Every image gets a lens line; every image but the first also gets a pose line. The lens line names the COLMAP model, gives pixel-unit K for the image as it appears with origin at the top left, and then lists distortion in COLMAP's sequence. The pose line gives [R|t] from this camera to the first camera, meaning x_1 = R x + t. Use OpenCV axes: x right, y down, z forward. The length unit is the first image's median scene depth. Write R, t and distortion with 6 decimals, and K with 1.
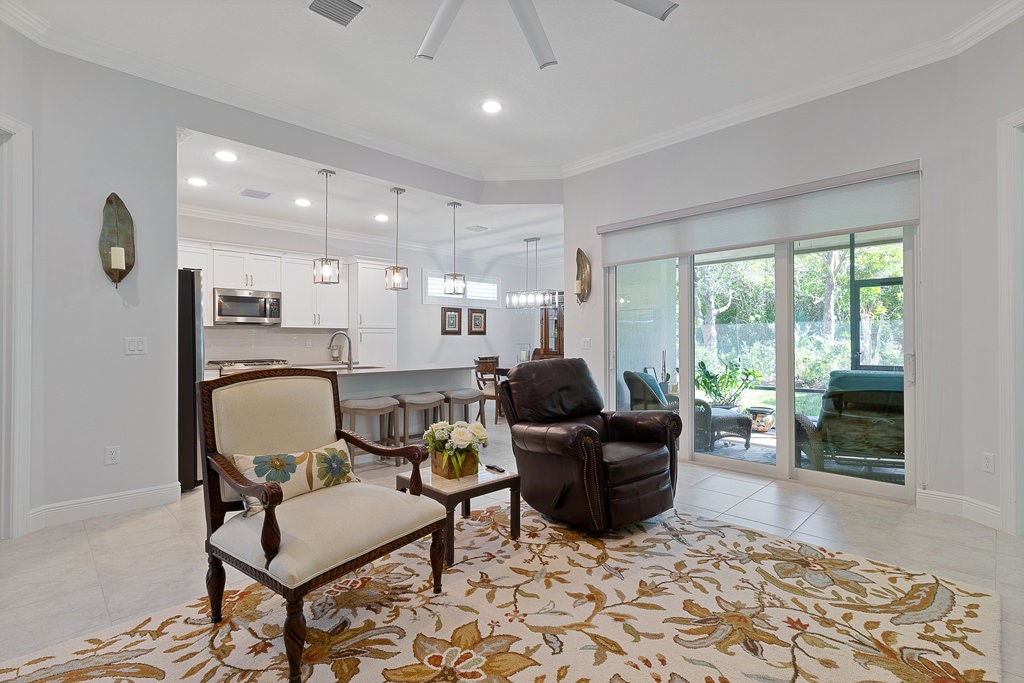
lens RADIAL K [[481.0, 0, 523.3], [0, 481.0, 339.4], [0, 0, 1]] dist [0.004093, -0.001399]
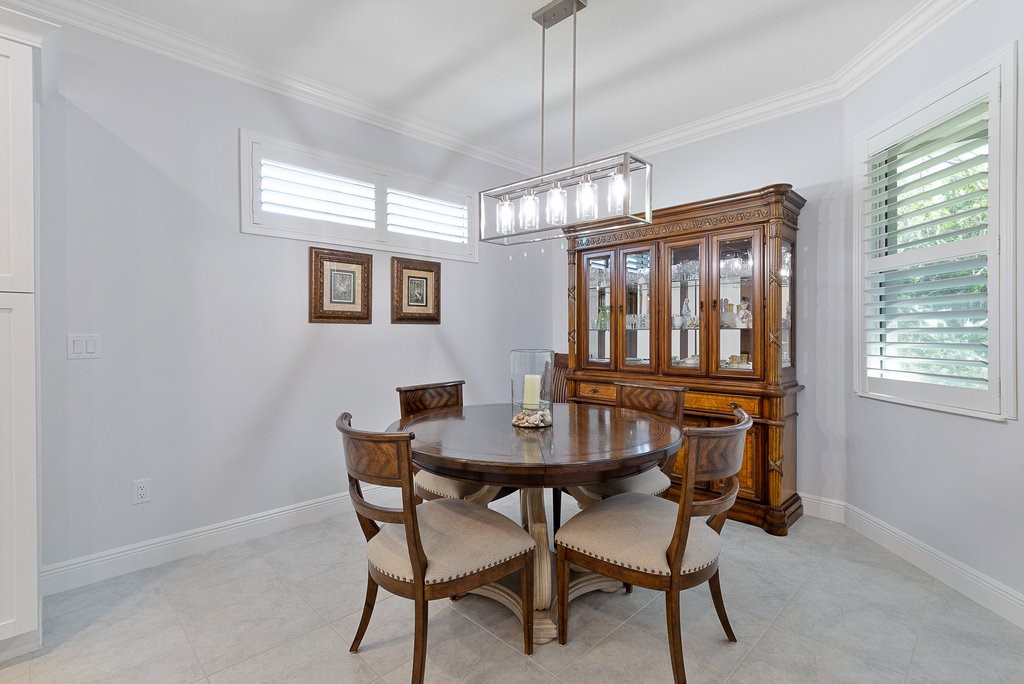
lens RADIAL K [[481.0, 0, 519.0], [0, 481.0, 339.2], [0, 0, 1]] dist [0.004093, -0.001399]
pose [[0.999979, -0.000551, -0.006436, -0.018553], [0.000641, 0.999903, 0.013917, -0.004809], [0.006428, -0.013920, 0.999882, 1.823008]]
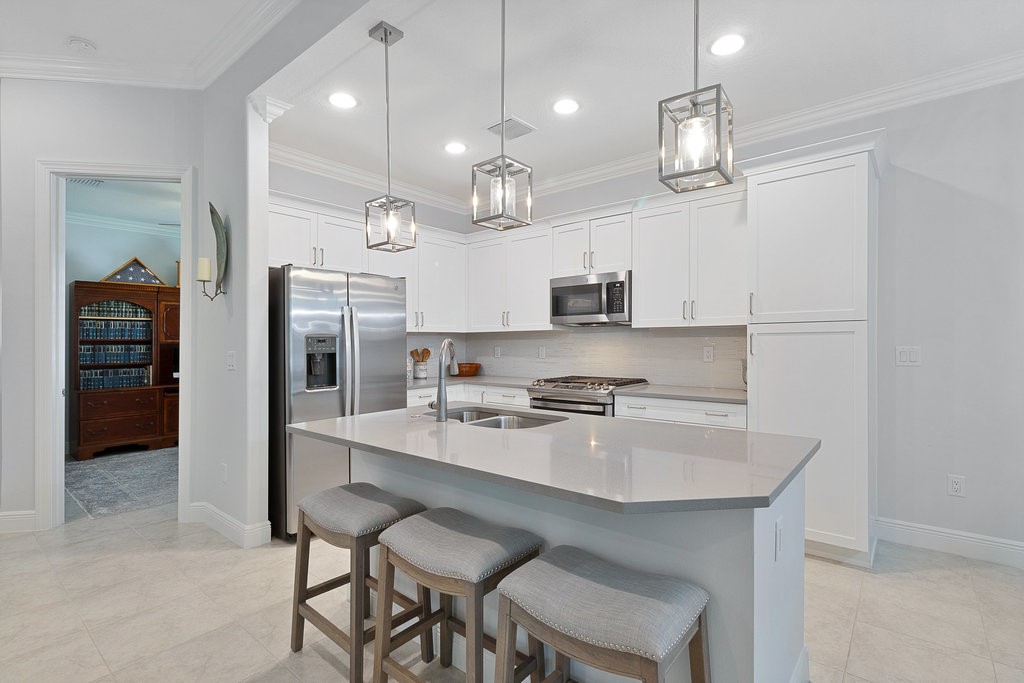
lens RADIAL K [[481.0, 0, 516.3], [0, 481.0, 343.0], [0, 0, 1]] dist [0.004093, -0.001399]
pose [[0.090675, 0.006275, -0.995861, 0.189666], [0.010362, 0.999920, 0.007244, -0.026108], [0.995827, -0.010976, 0.090602, 1.705571]]
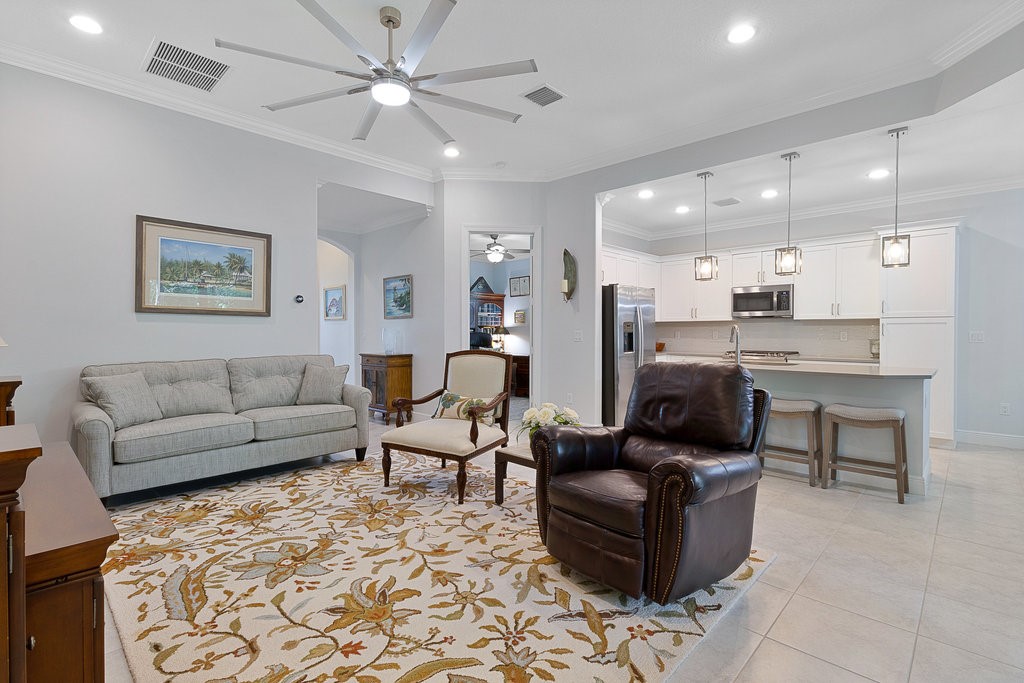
lens RADIAL K [[481.0, 0, 514.1], [0, 481.0, 333.7], [0, 0, 1]] dist [0.004093, -0.001399]
pose [[0.014586, 0.008984, -0.999853, 1.011104], [0.000905, 0.999959, 0.008998, -0.012275], [0.999893, -0.001036, 0.014577, 0.883153]]
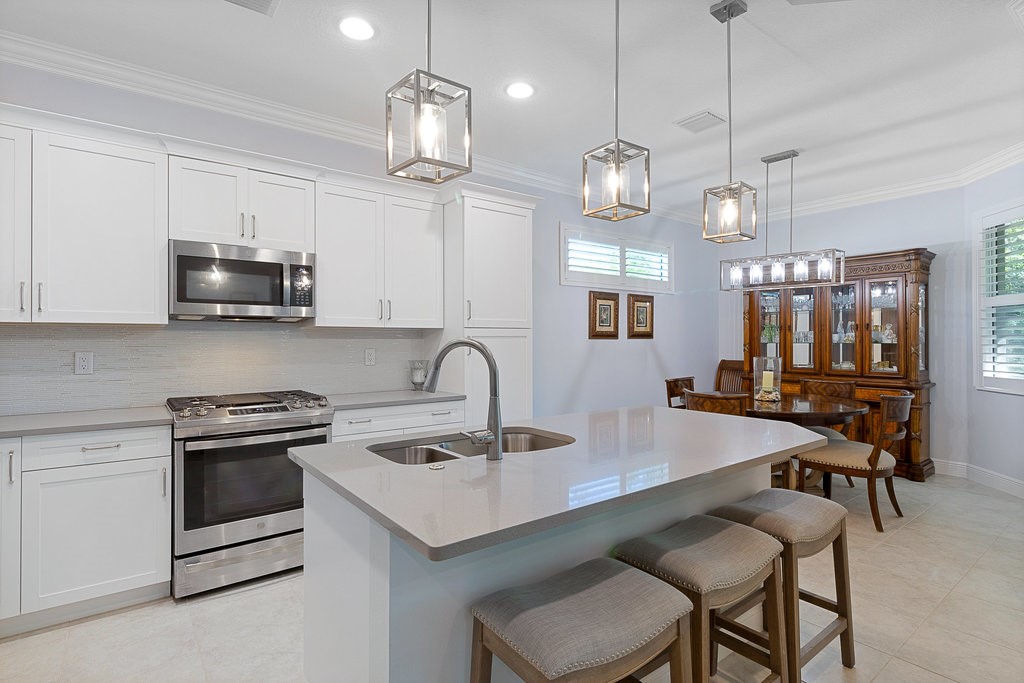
lens RADIAL K [[505.0, 0, 522.3], [0, 505.0, 341.3], [0, 0, 1]] dist [0.001147, 0.000865]
pose [[0.991264, 0.000694, -0.131889, -0.490808], [-0.000198, 0.999993, 0.003768, -0.025960], [0.131891, -0.003708, 0.991257, 1.116614]]
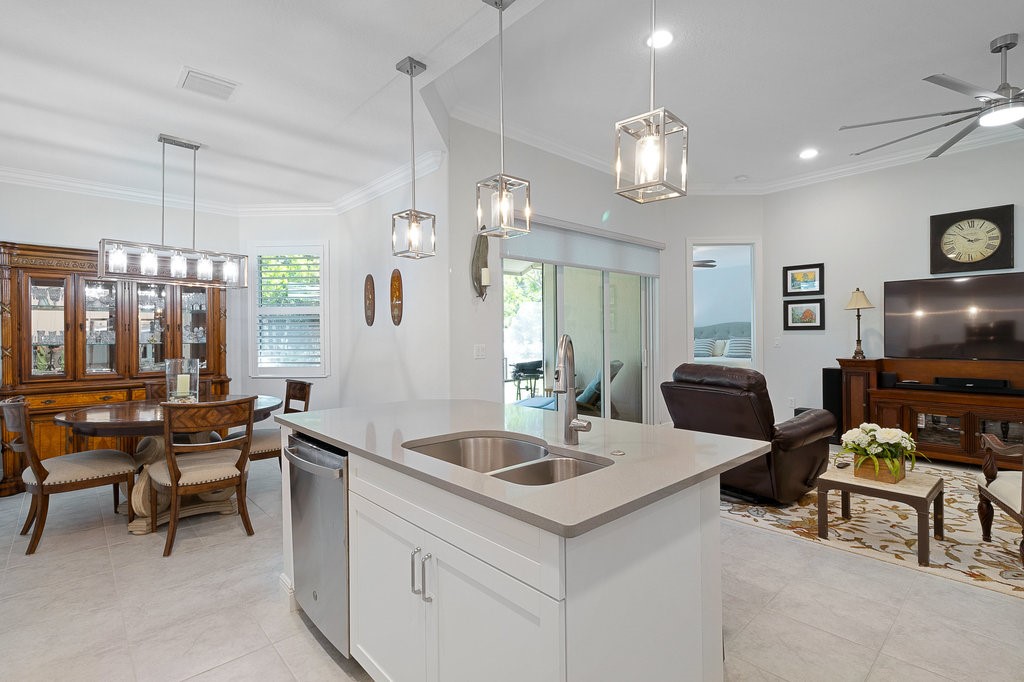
lens RADIAL K [[481.0, 0, 513.2], [0, 481.0, 340.9], [0, 0, 1]] dist [0.004093, -0.001399]
pose [[0.047118, -0.008464, 0.998853, -1.175485], [0.008376, 0.999932, 0.008078, -0.024997], [-0.998854, 0.007986, 0.047186, 1.699395]]
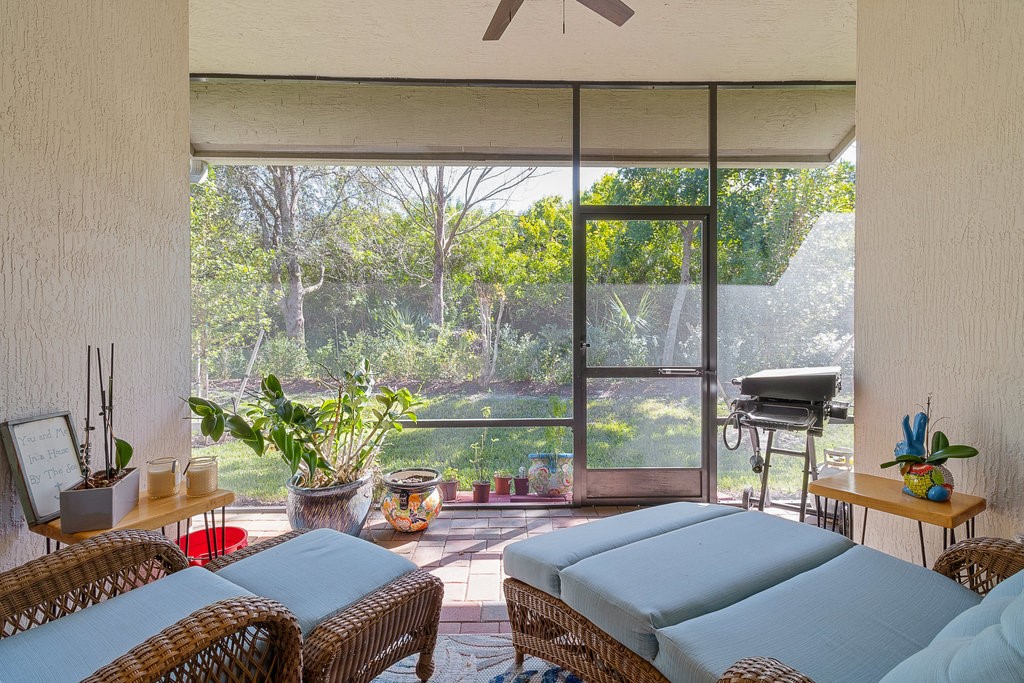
lens RADIAL K [[481.0, 0, 513.7], [0, 481.0, 334.2], [0, 0, 1]] dist [0.004093, -0.001399]
pose [[0.699974, 0.000775, 0.714168, 0.575793], [-0.002917, 0.999994, 0.001774, 0.036176], [-0.714163, -0.003325, 0.699972, 1.482702]]
